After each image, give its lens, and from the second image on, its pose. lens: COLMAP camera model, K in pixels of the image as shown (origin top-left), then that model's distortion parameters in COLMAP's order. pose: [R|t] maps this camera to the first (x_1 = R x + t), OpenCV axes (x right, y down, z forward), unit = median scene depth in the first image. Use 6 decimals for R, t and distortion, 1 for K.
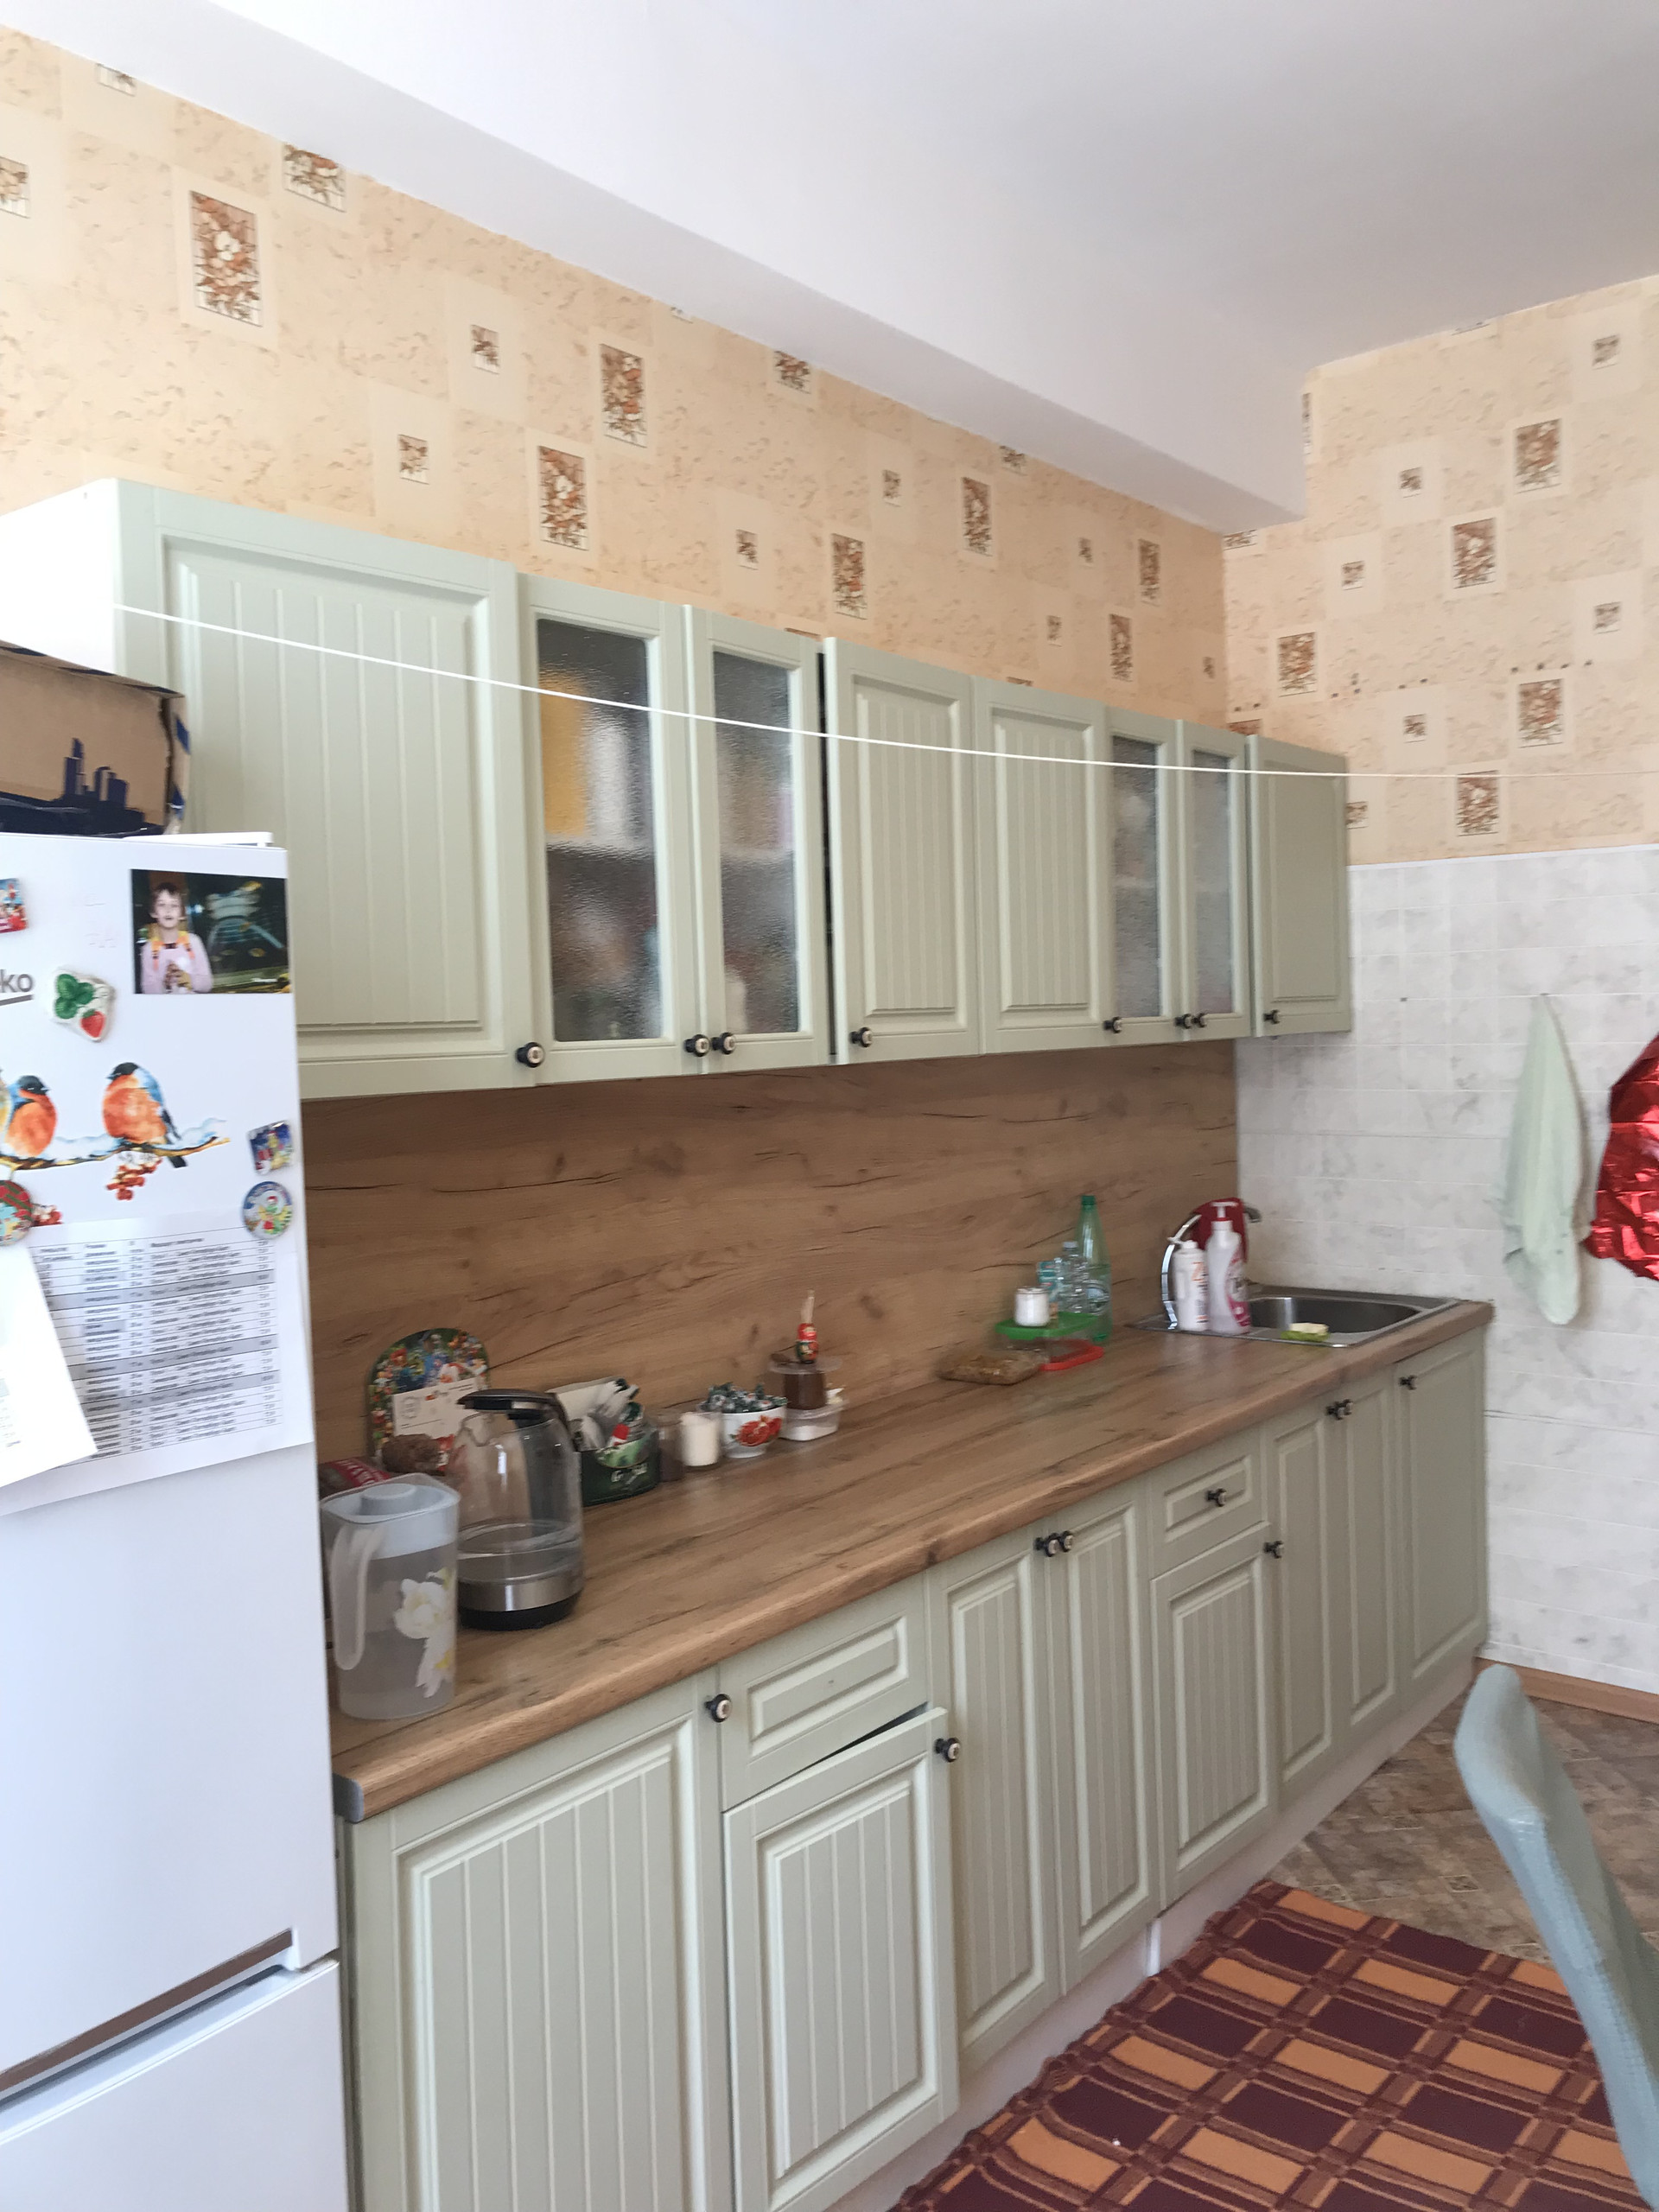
lens RADIAL K [[1832.9, 0, 868.6], [0, 1832.9, 1082.0], [0, 0, 1]] dist [0.038874, -0.038013]
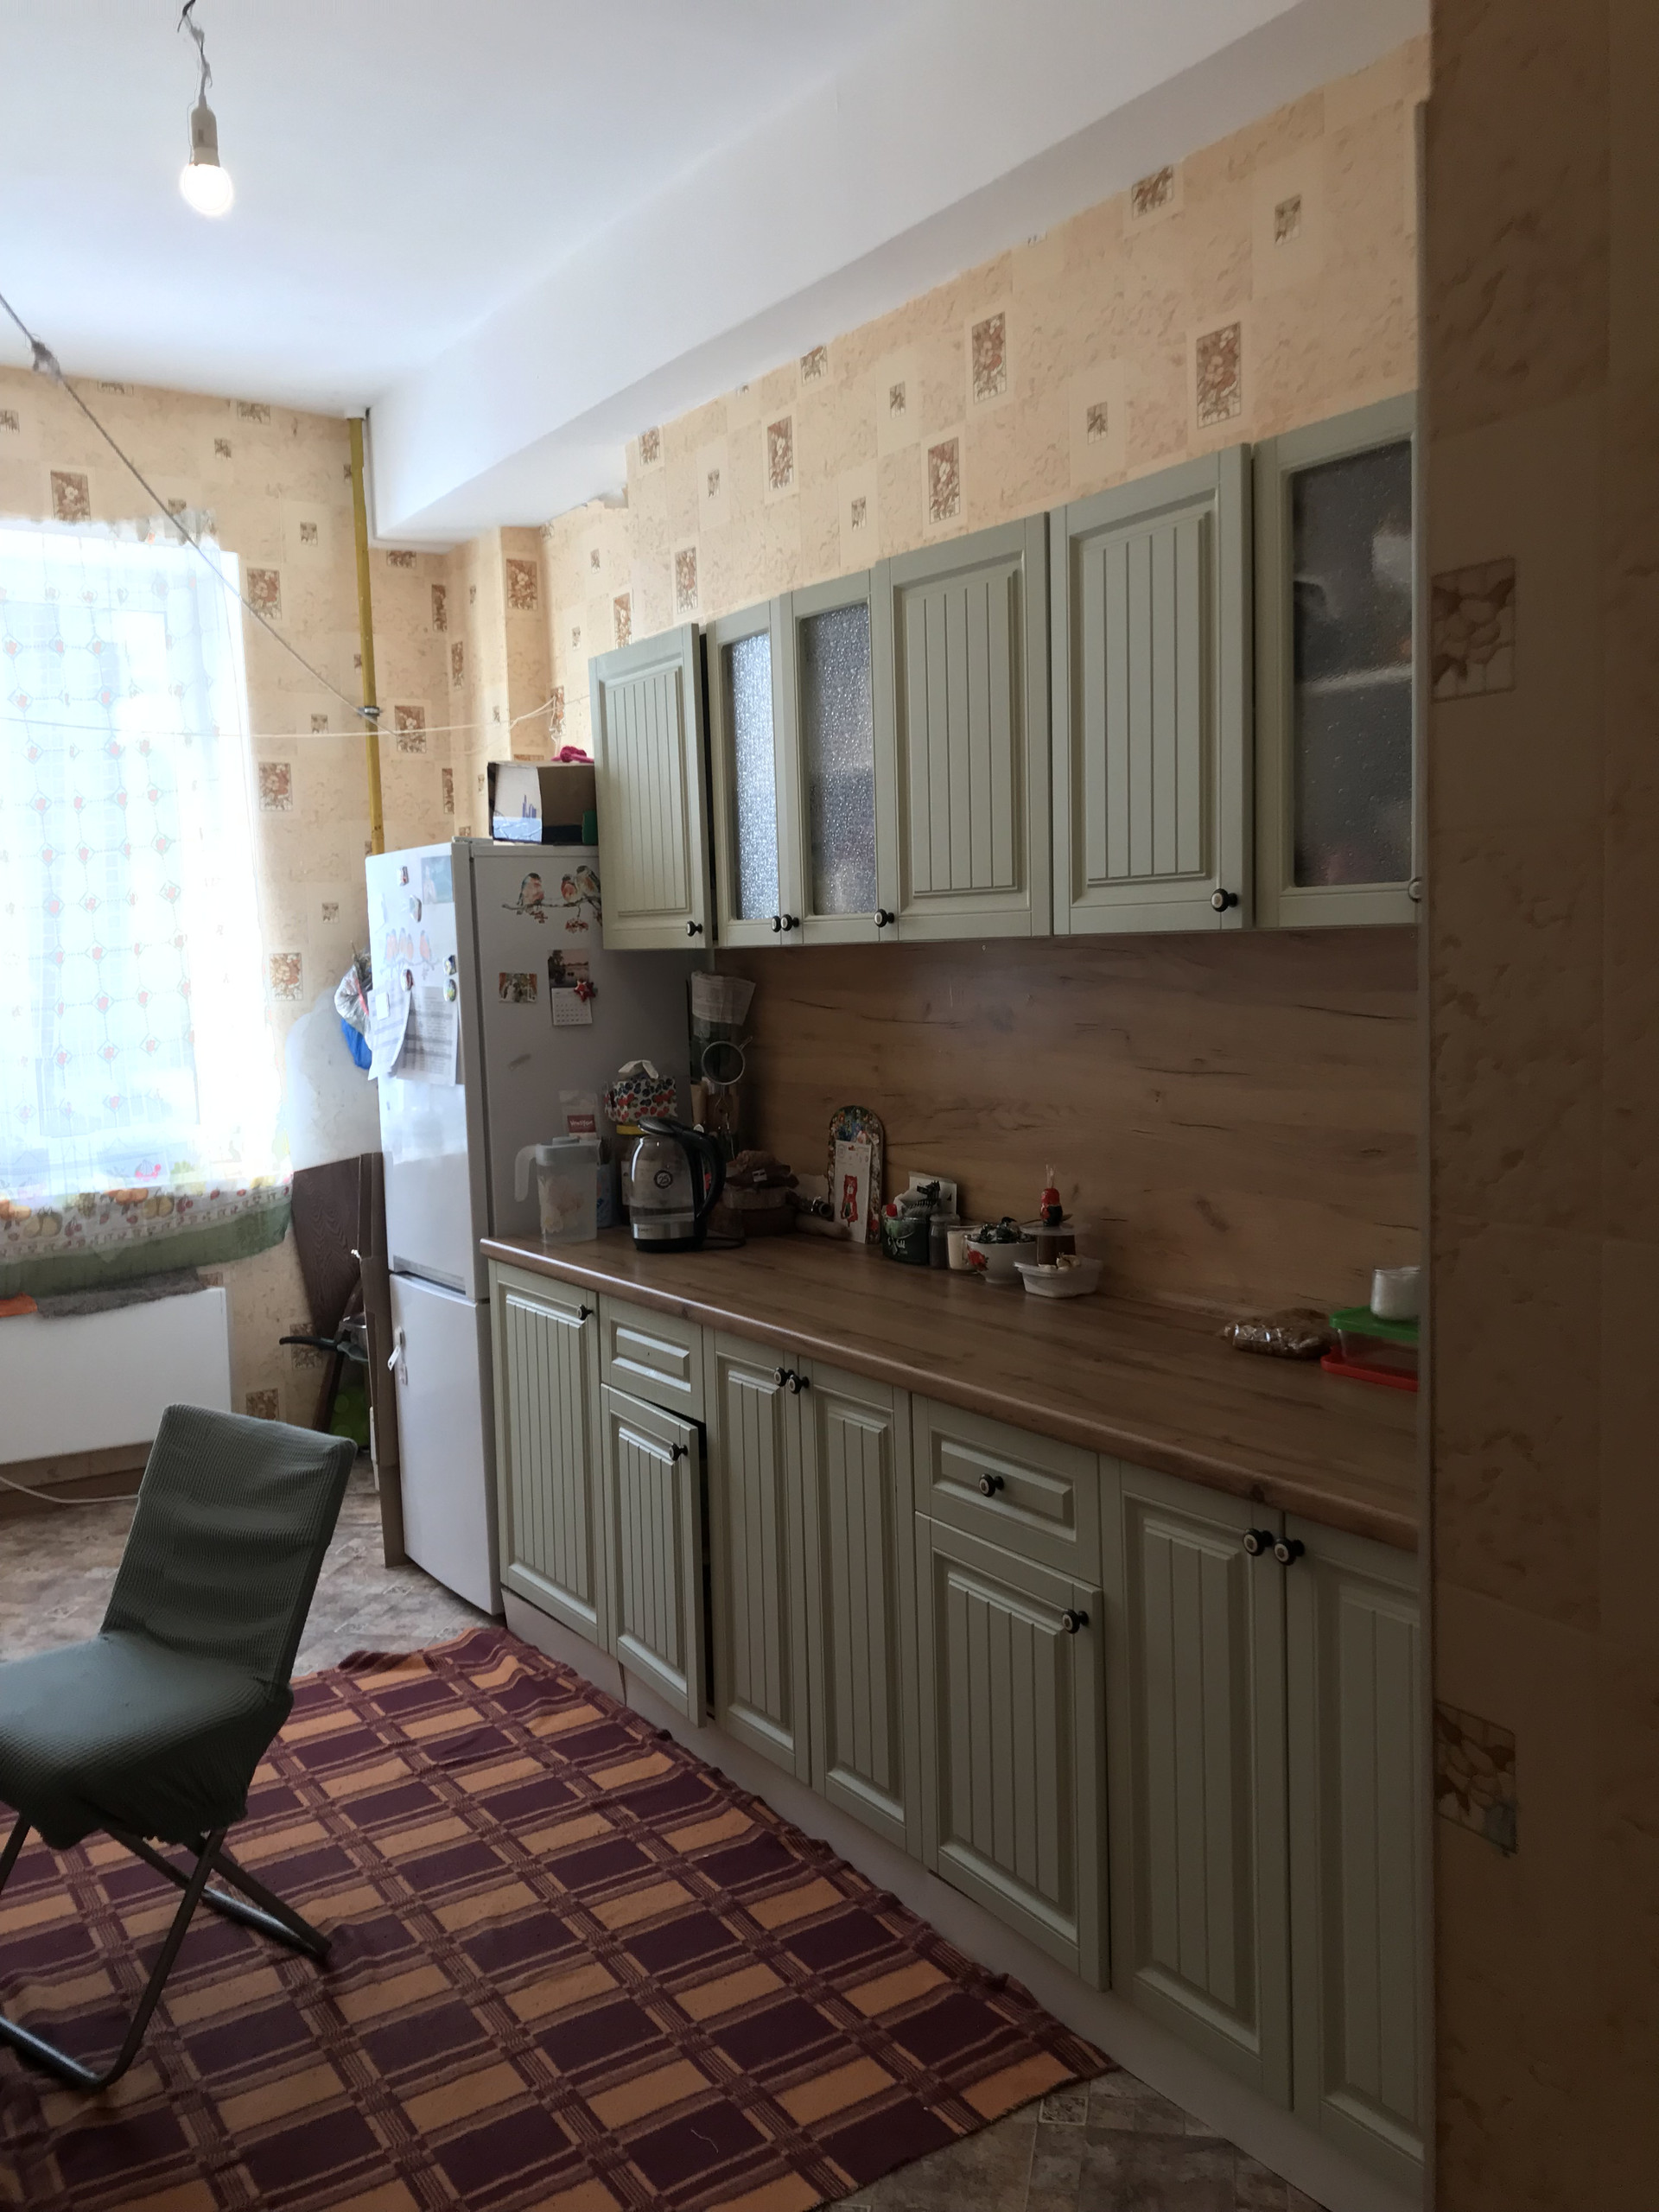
lens RADIAL K [[1832.9, 0, 838.3], [0, 1832.9, 1102.2], [0, 0, 1]] dist [0.038874, -0.038013]
pose [[-0.322089, 0.121921, -0.938826, 1.779533], [0.002432, 0.991776, 0.127963, -0.092970], [0.946706, 0.038933, -0.319737, 2.205679]]
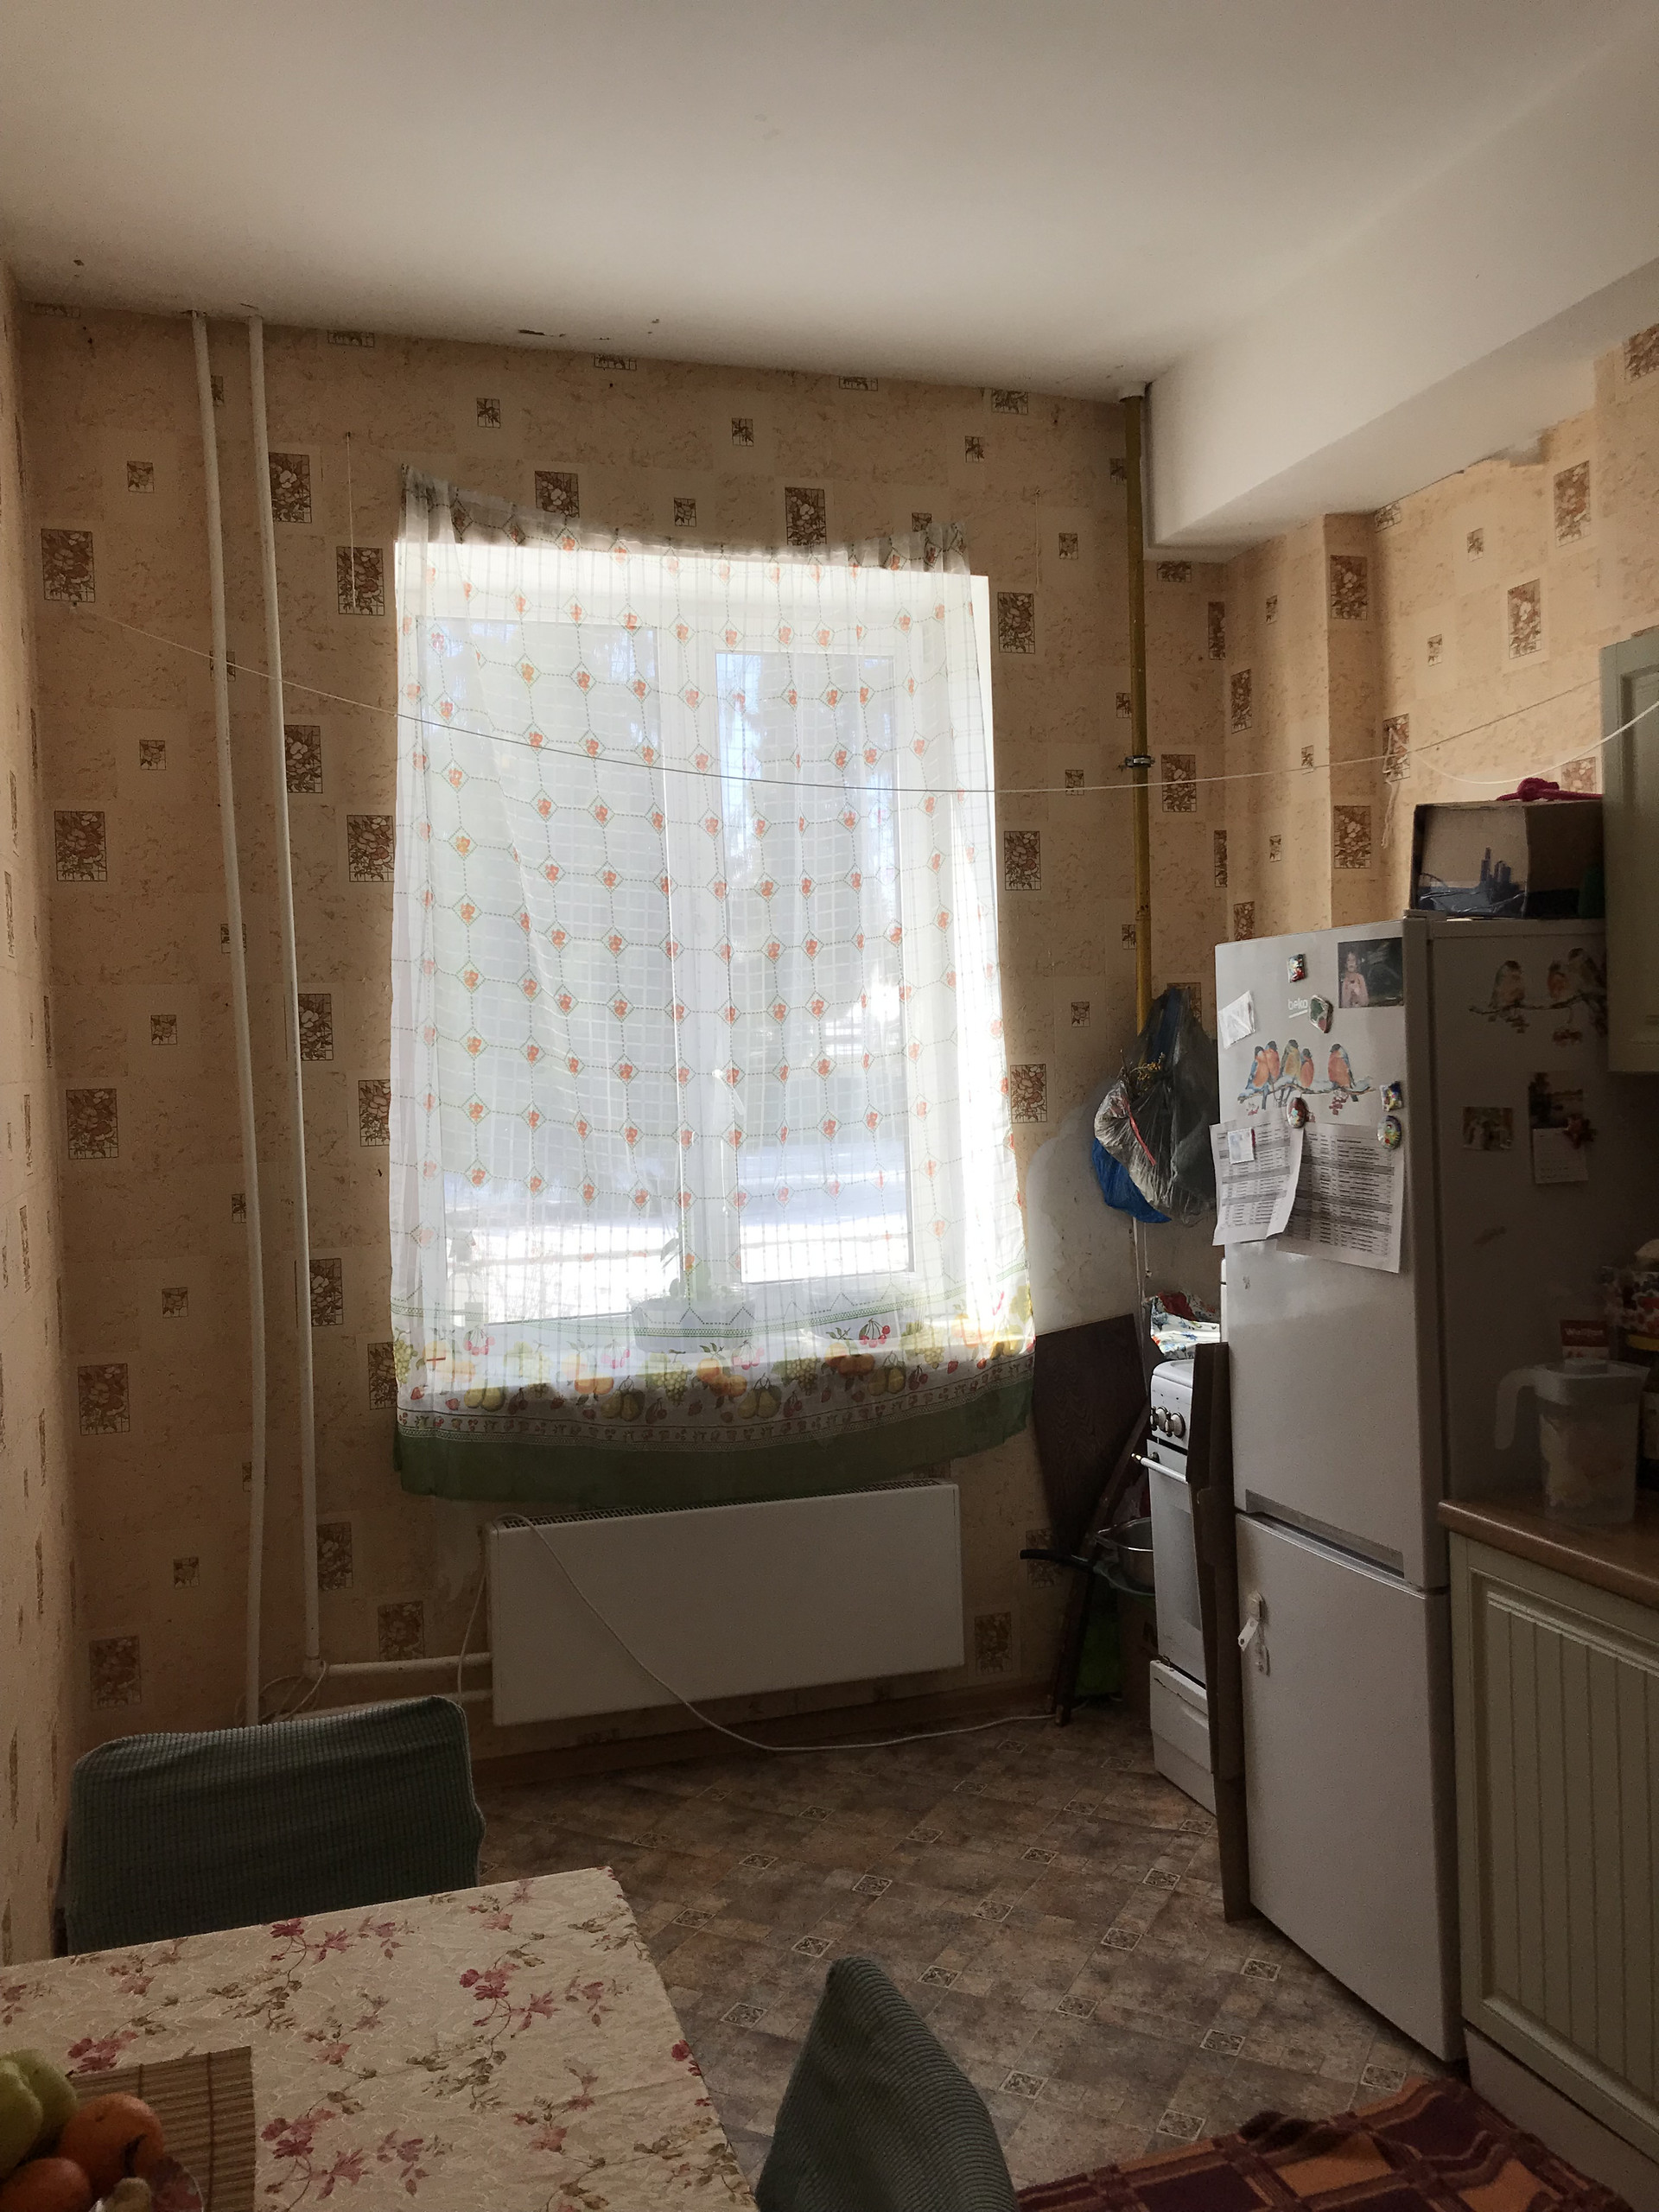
lens RADIAL K [[1832.9, 0, 825.2], [0, 1832.9, 1091.4], [0, 0, 1]] dist [0.038874, -0.038013]
pose [[-0.562016, 0.072485, -0.823944, 1.327263], [0.018060, 0.996991, 0.075390, -0.103385], [0.826929, 0.027490, -0.561634, 1.466812]]
